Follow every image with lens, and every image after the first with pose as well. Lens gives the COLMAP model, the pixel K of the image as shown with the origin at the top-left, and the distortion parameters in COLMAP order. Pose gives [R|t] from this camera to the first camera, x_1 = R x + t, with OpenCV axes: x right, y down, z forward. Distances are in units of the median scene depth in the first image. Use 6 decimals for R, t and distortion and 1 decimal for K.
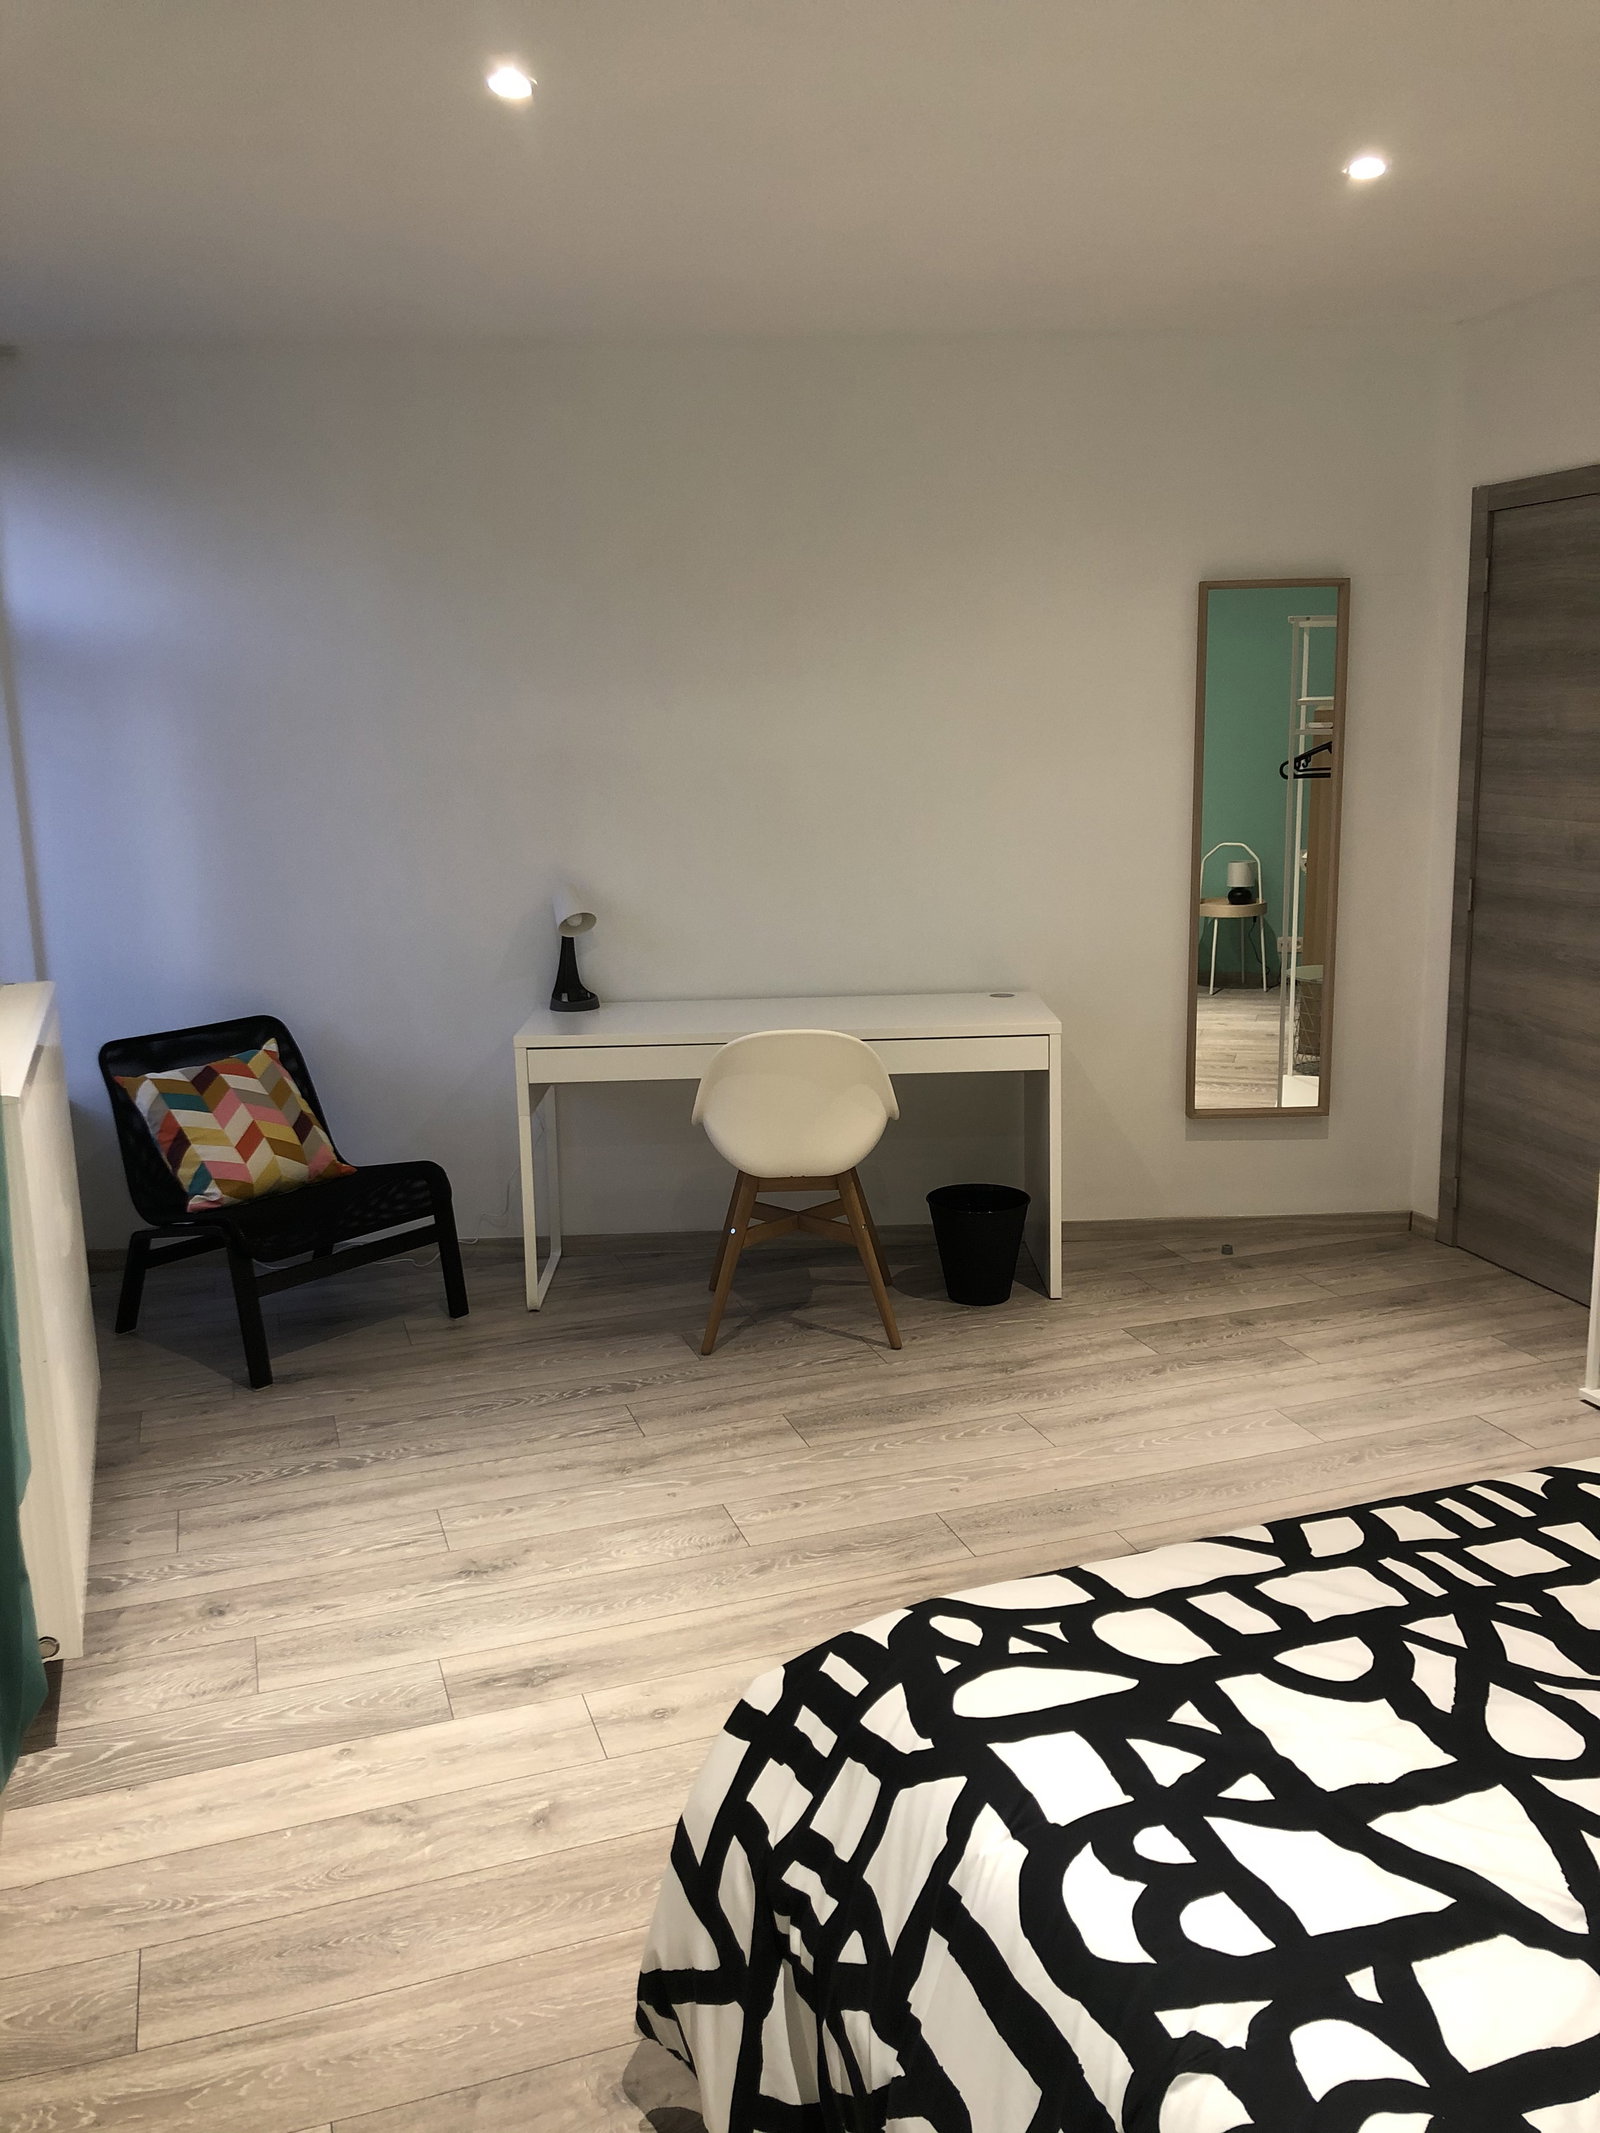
lens RADIAL K [[1742.5, 0, 809.5], [0, 1742.5, 1061.7], [0, 0, 1]] dist [-0.004508, 0.046301]
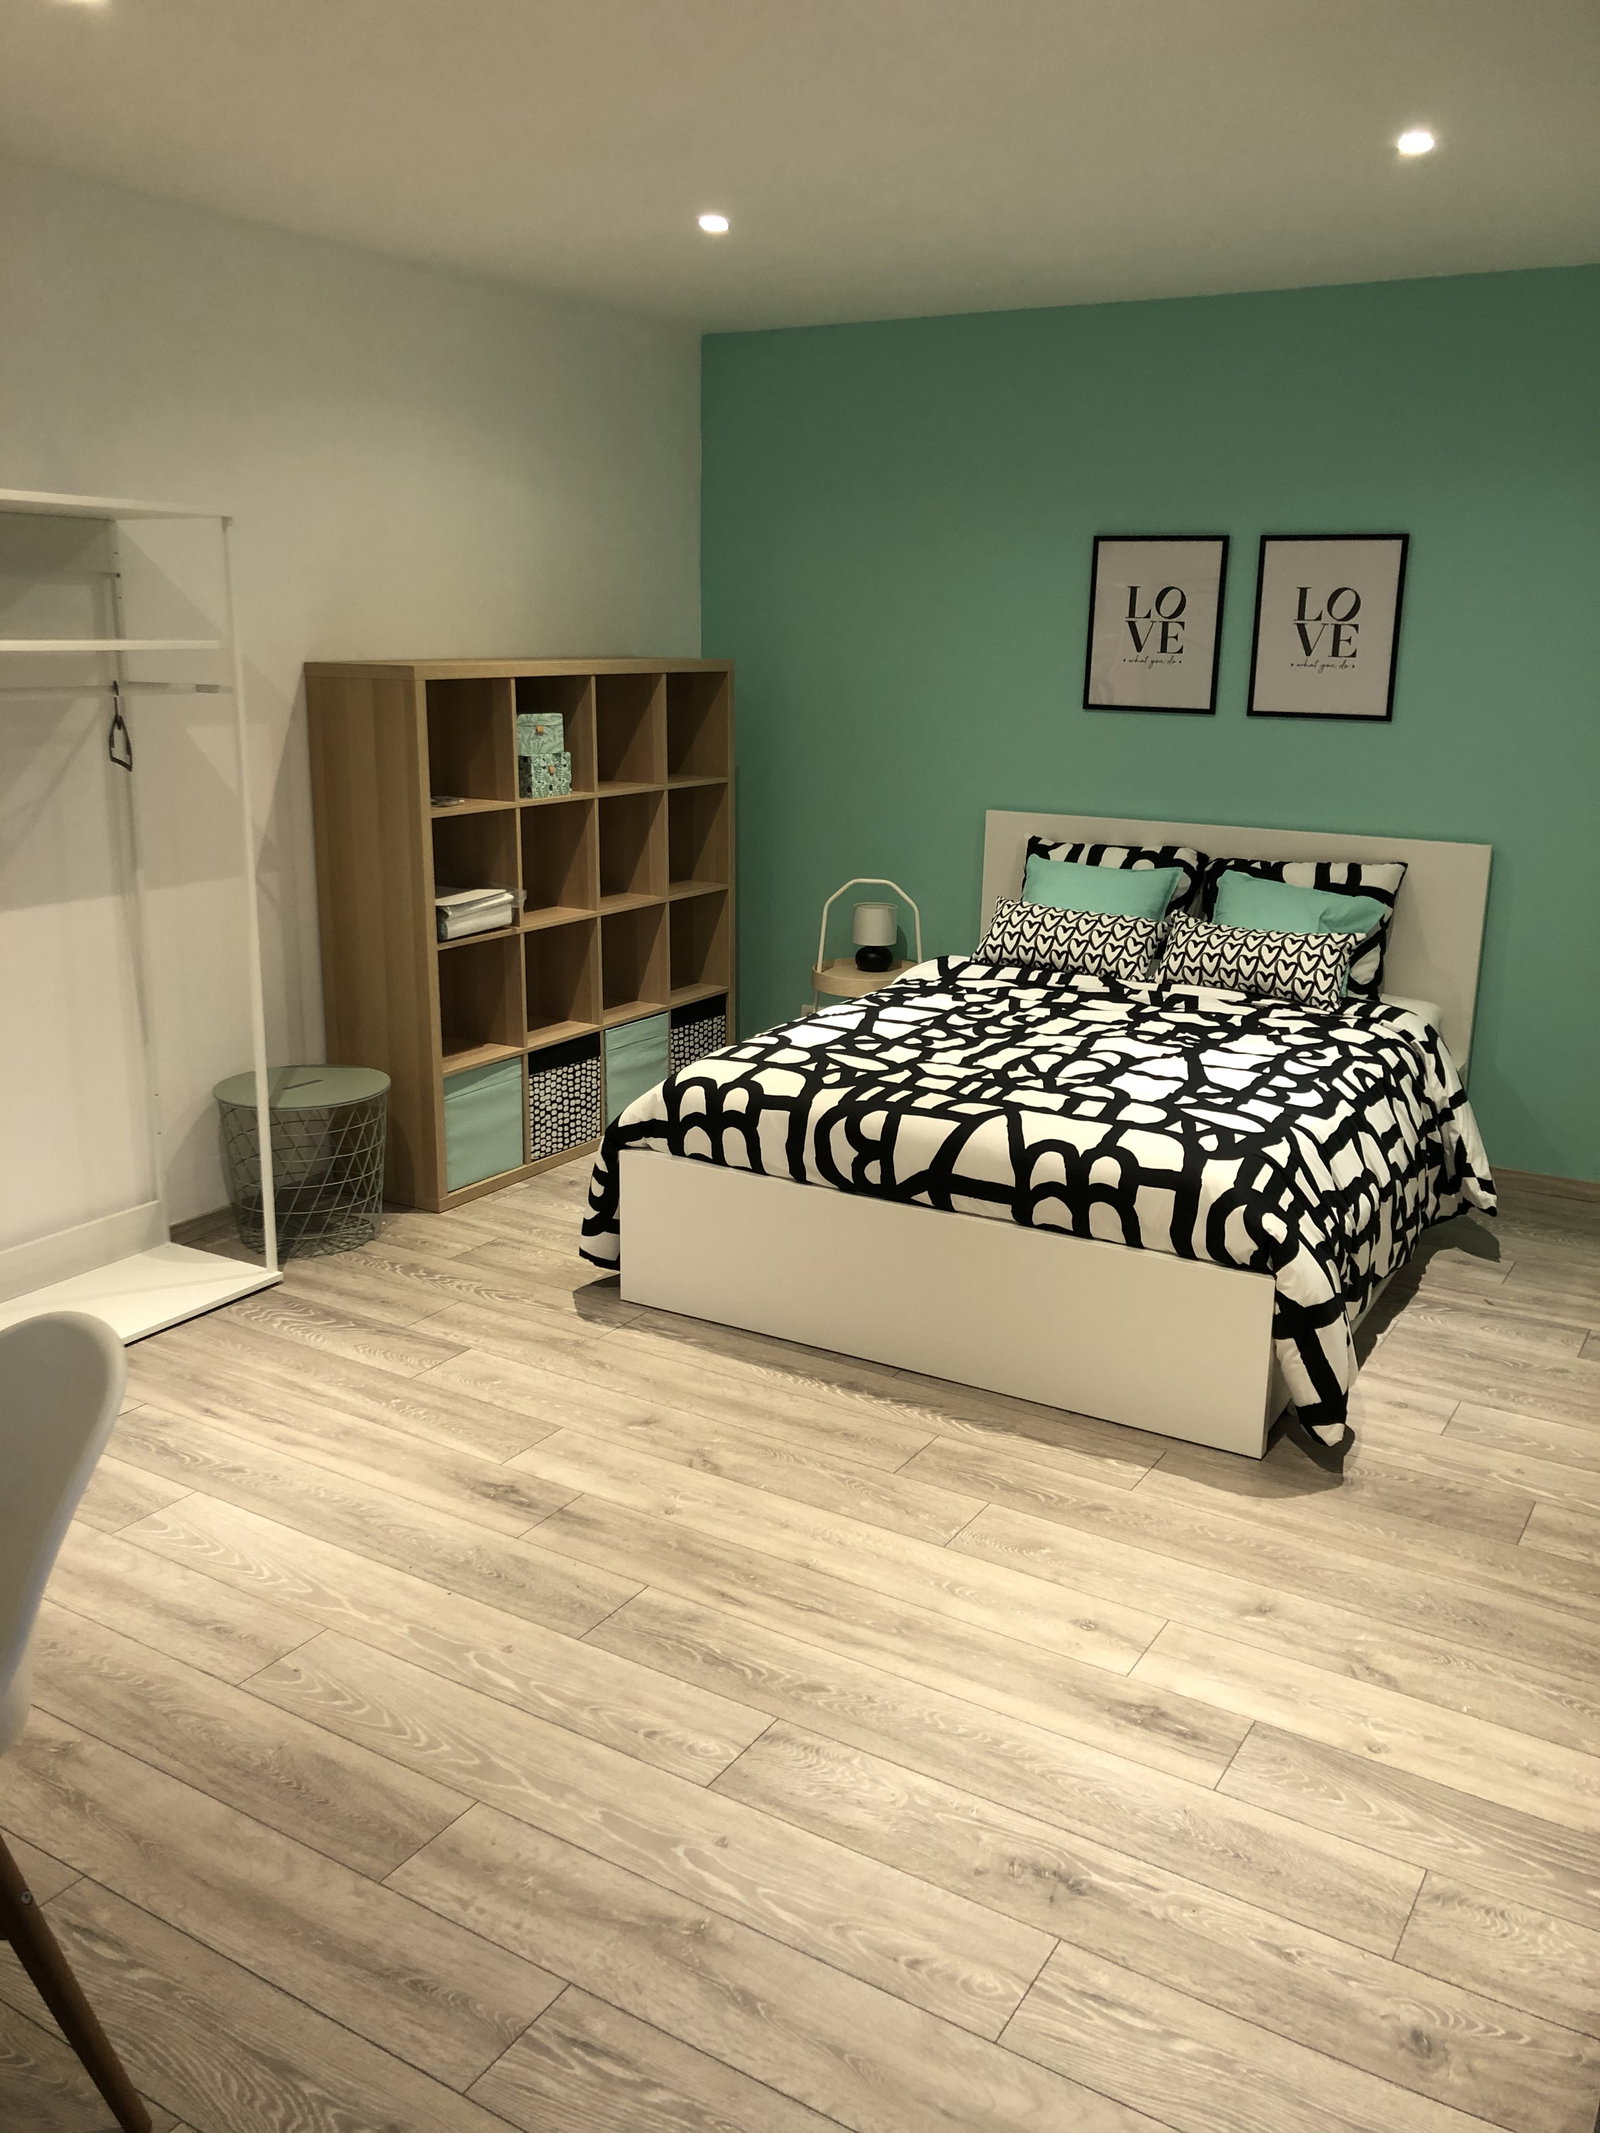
lens RADIAL K [[1742.5, 0, 809.5], [0, 1742.5, 1061.7], [0, 0, 1]] dist [-0.004508, 0.046301]
pose [[-0.635172, -0.184023, 0.750128, -0.683989], [0.156968, 0.920179, 0.358652, -0.325855], [-0.756252, 0.345552, -0.555586, 1.559142]]
